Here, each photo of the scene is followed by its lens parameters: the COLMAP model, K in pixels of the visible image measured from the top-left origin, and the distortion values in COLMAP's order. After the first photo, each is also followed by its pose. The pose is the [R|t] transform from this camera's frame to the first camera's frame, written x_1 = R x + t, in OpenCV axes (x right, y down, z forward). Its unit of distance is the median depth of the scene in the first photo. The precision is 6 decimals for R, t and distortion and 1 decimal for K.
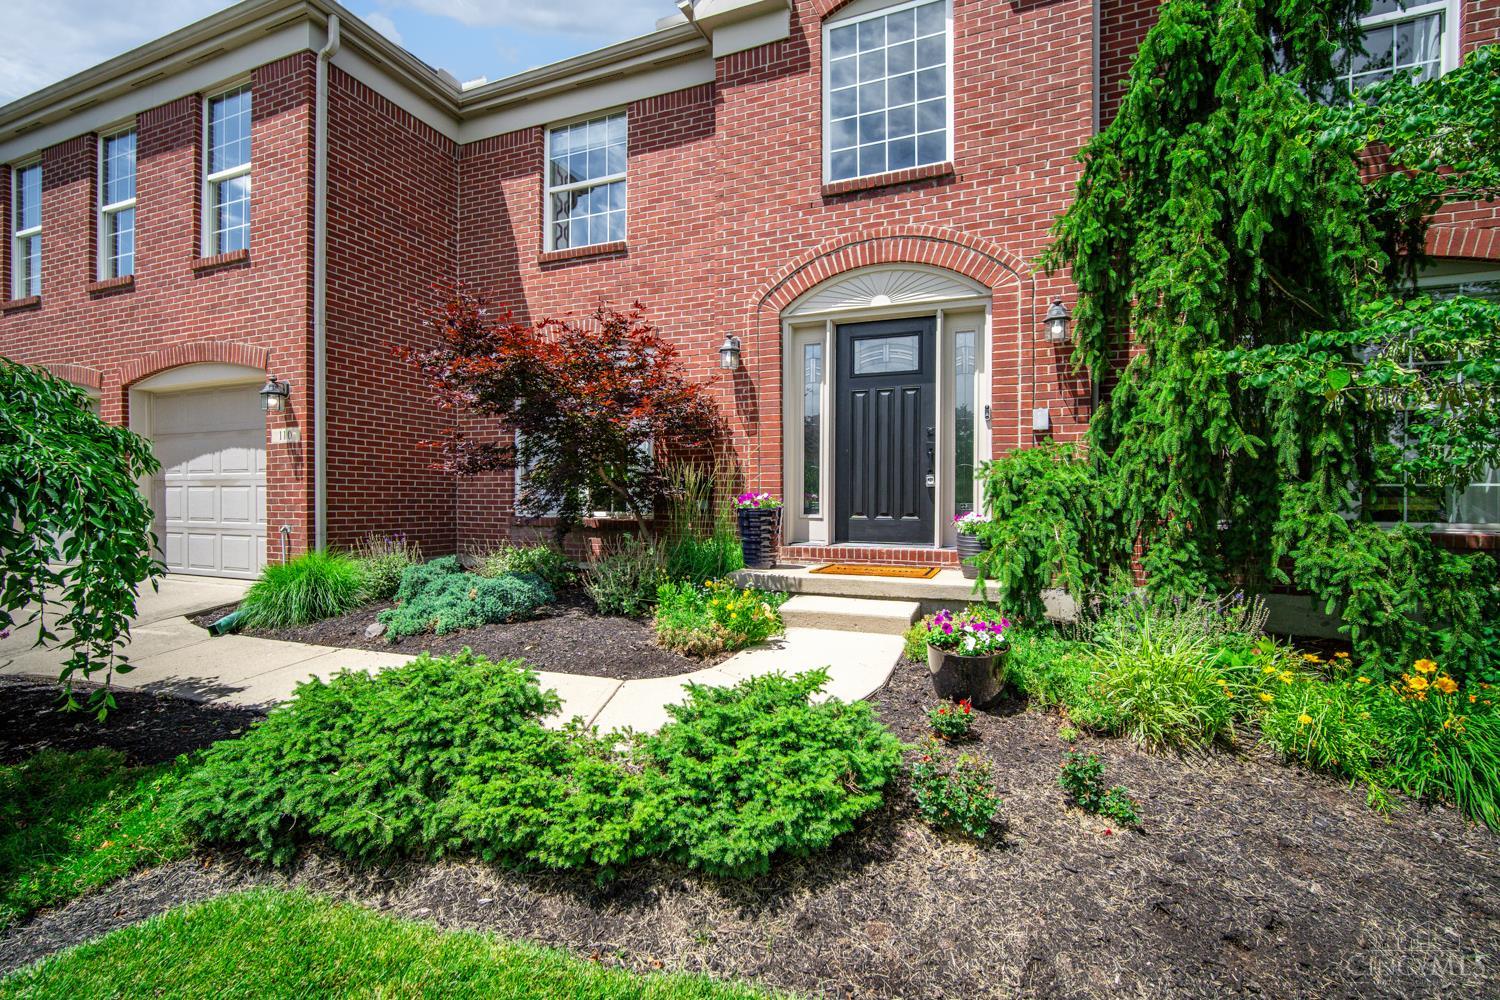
lens RADIAL K [[664.1, 0, 750.0], [0, 664.1, 500.0], [0, 0, 1]] dist [-0.003726, -0.000382]
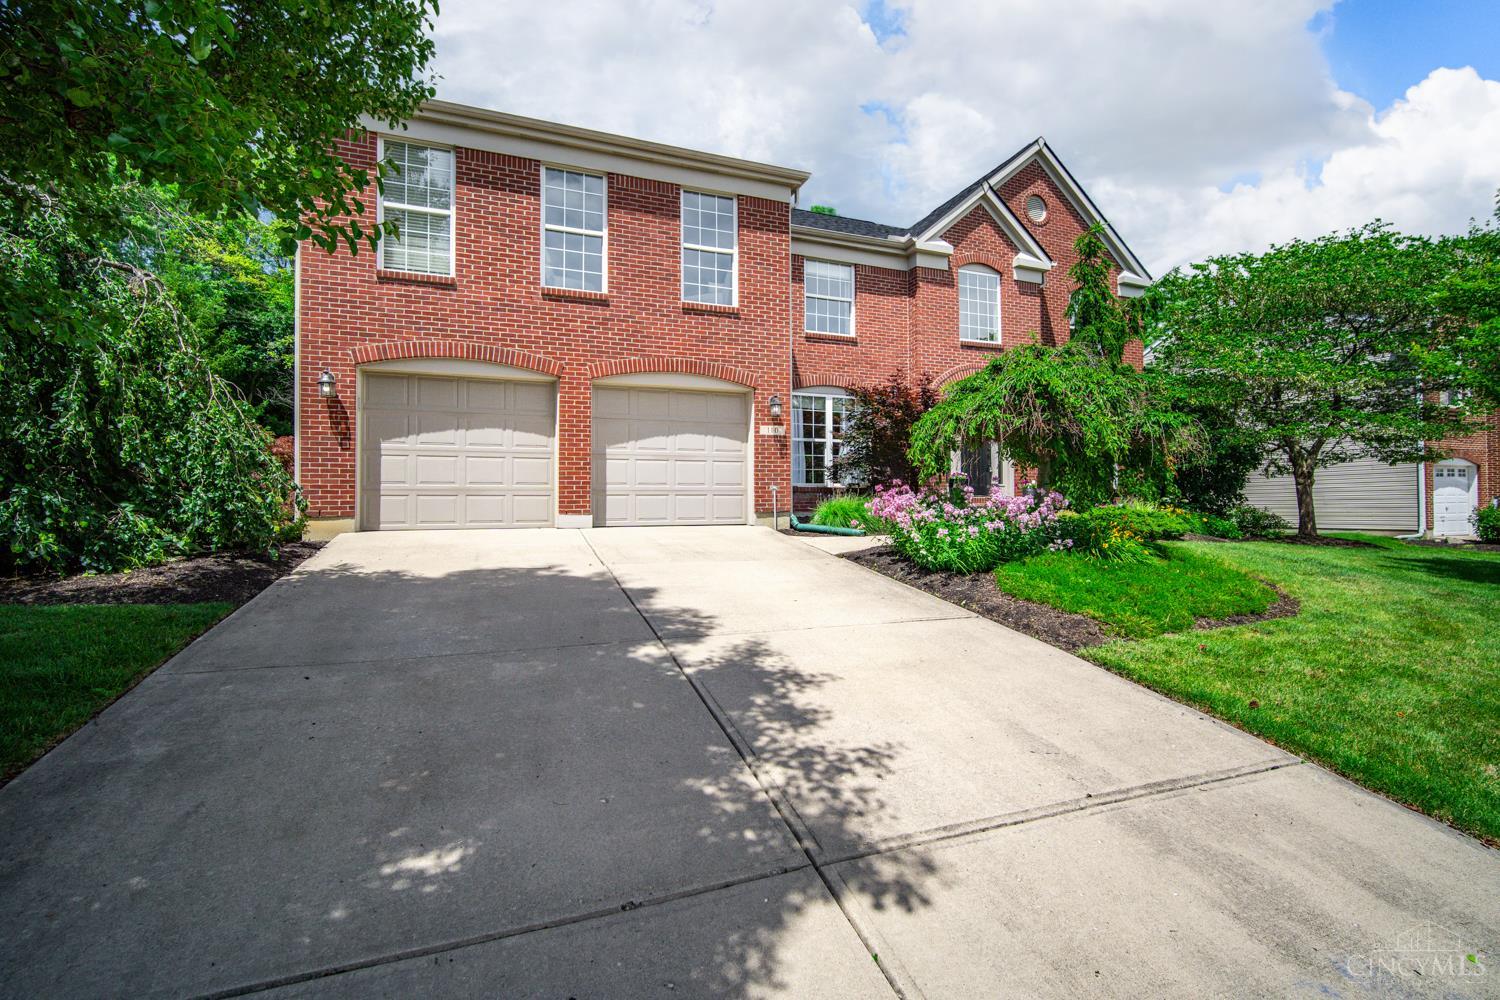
lens RADIAL K [[664.1, 0, 750.0], [0, 664.1, 500.0], [0, 0, 1]] dist [-0.003726, -0.000382]
pose [[0.725452, 0.002861, 0.688267, -2.031375], [0.015353, 0.999675, -0.020338, 0.115659], [-0.688102, 0.025321, 0.725172, -0.149924]]
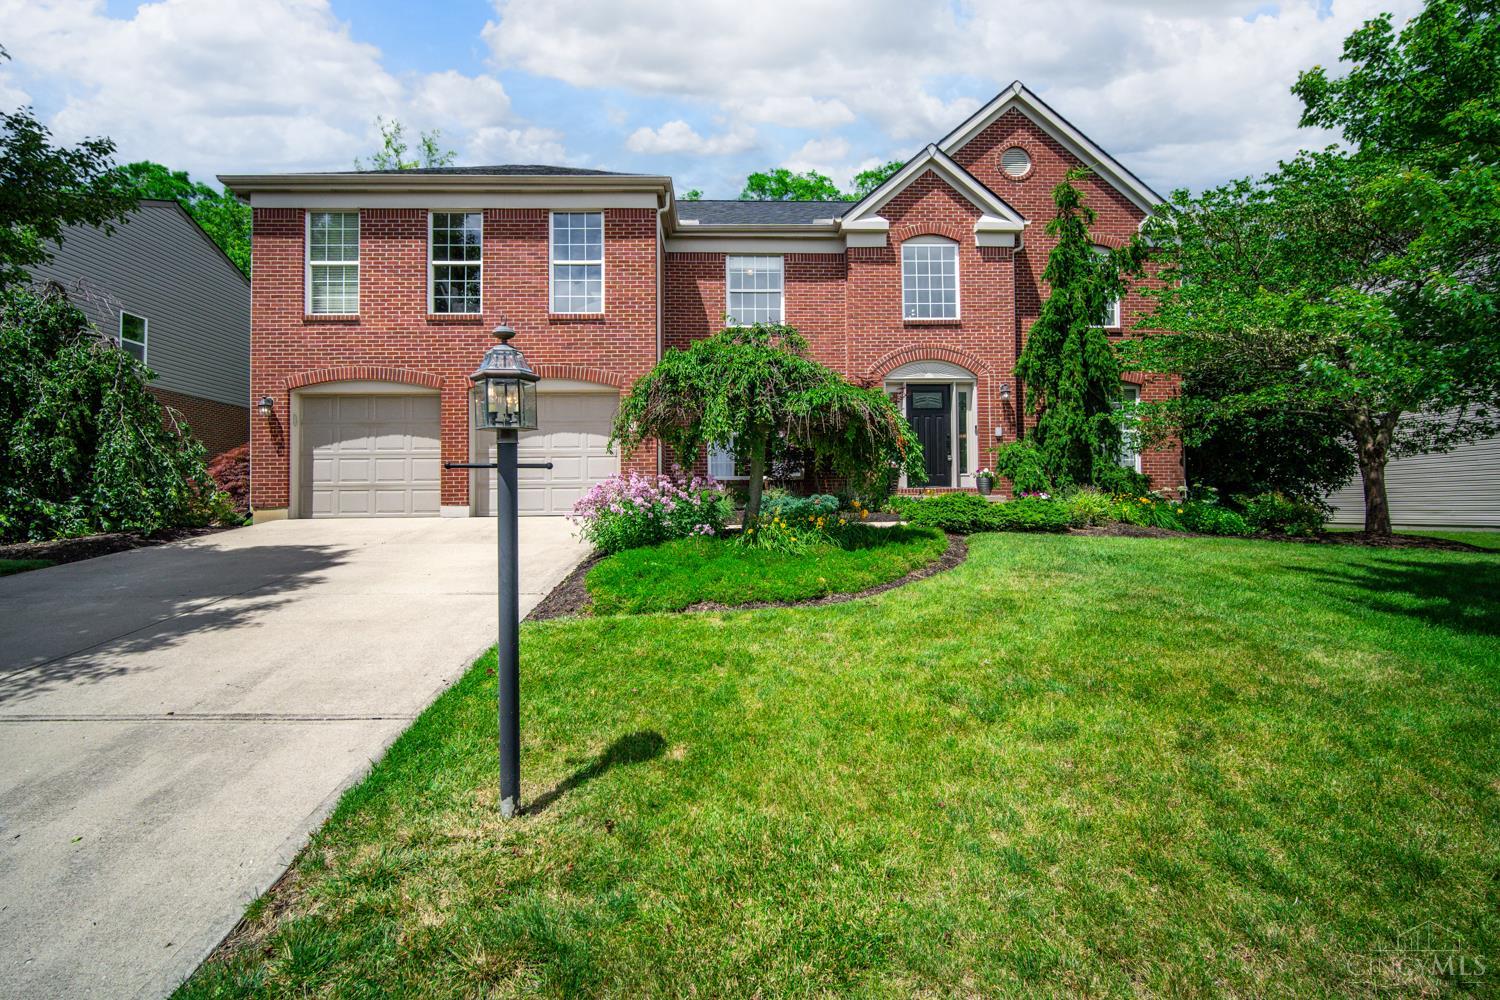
lens RADIAL K [[664.1, 0, 750.0], [0, 664.1, 500.0], [0, 0, 1]] dist [-0.003726, -0.000382]
pose [[0.913264, -0.004873, 0.407338, -1.241207], [0.014726, 0.999670, -0.021057, 0.147872], [-0.407101, 0.025229, 0.913035, -0.751796]]
